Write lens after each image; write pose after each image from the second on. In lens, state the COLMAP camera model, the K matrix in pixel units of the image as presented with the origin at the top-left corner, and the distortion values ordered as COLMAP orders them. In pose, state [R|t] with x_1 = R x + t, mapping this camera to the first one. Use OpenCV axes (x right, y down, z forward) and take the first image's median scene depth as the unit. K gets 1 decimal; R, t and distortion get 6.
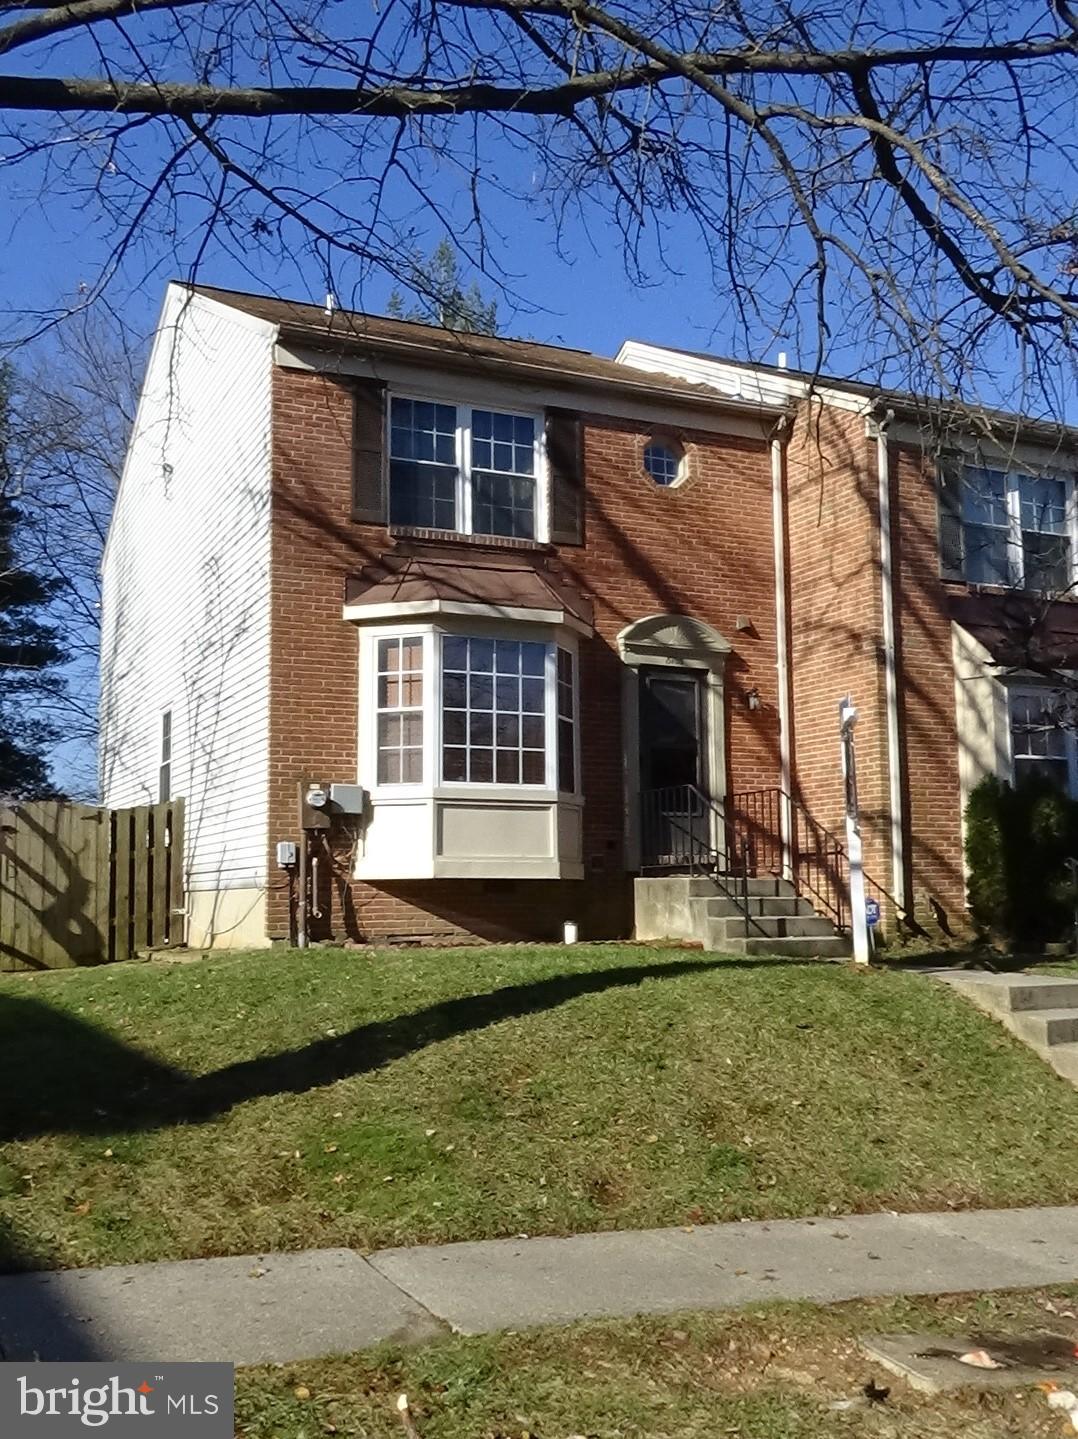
lens RADIAL K [[1414.0, 0, 537.1], [0, 1414.0, 720.0], [0, 0, 1]] dist [0.002675, 0.000000]
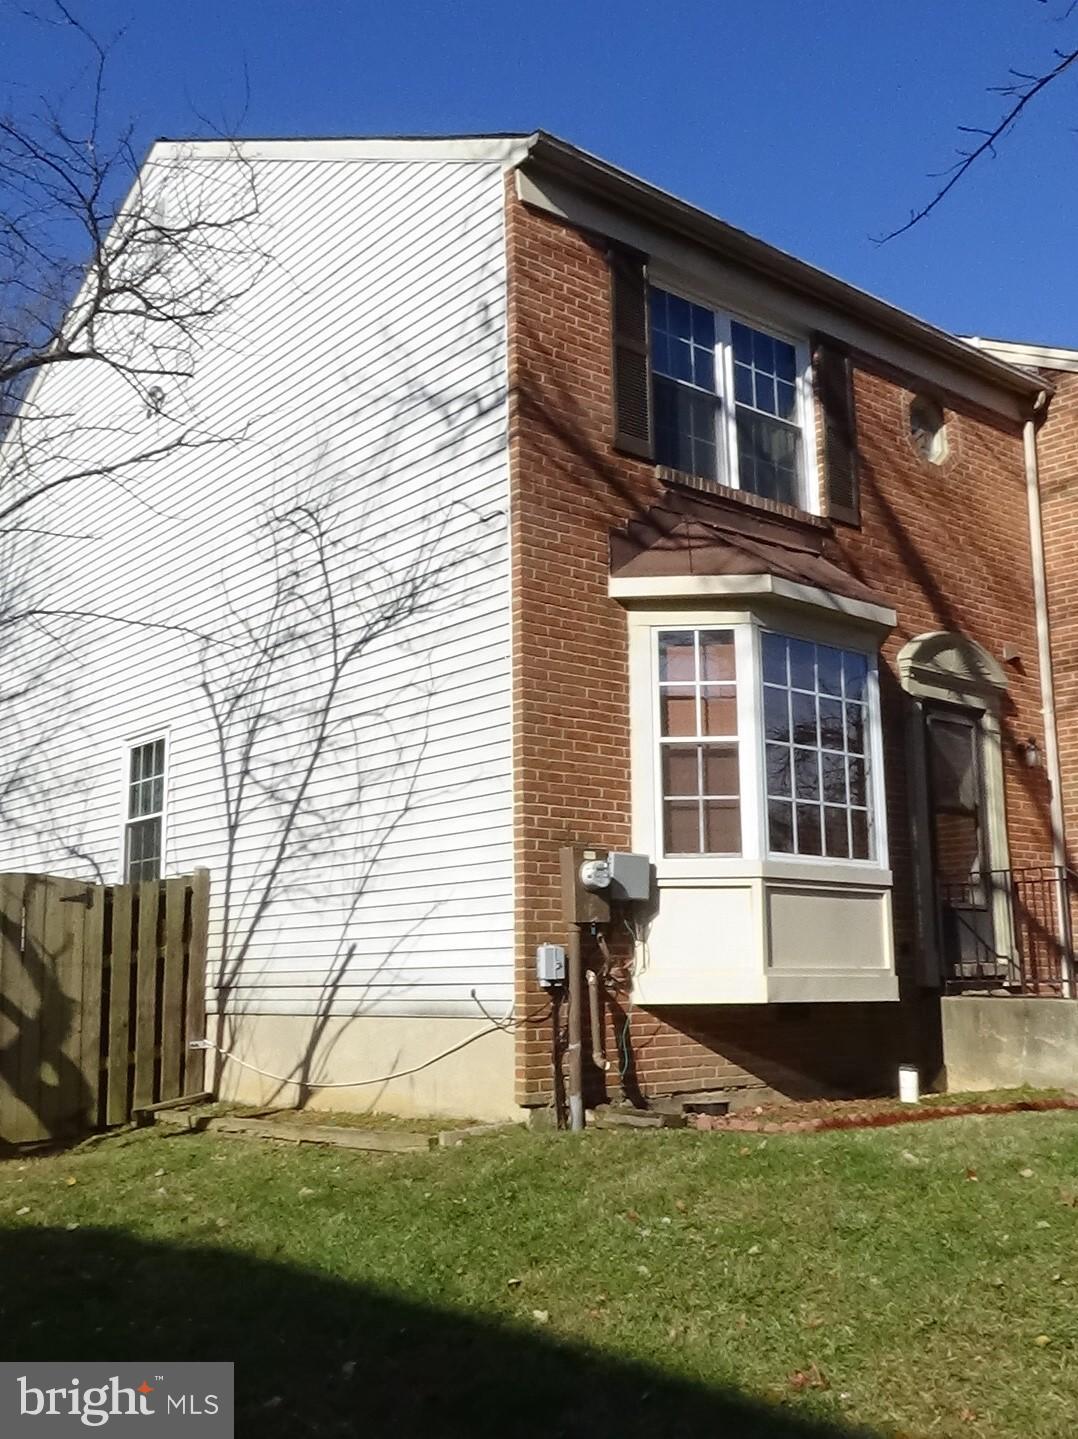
lens RADIAL K [[1414.0, 0, 540.5], [0, 1414.0, 721.5], [0, 0, 1]] dist [0.002675, 0.000000]
pose [[0.965653, 0.047155, 0.255522, -0.311578], [-0.032197, 0.997531, -0.062413, 0.025429], [-0.257834, 0.052042, 0.964787, 0.366534]]
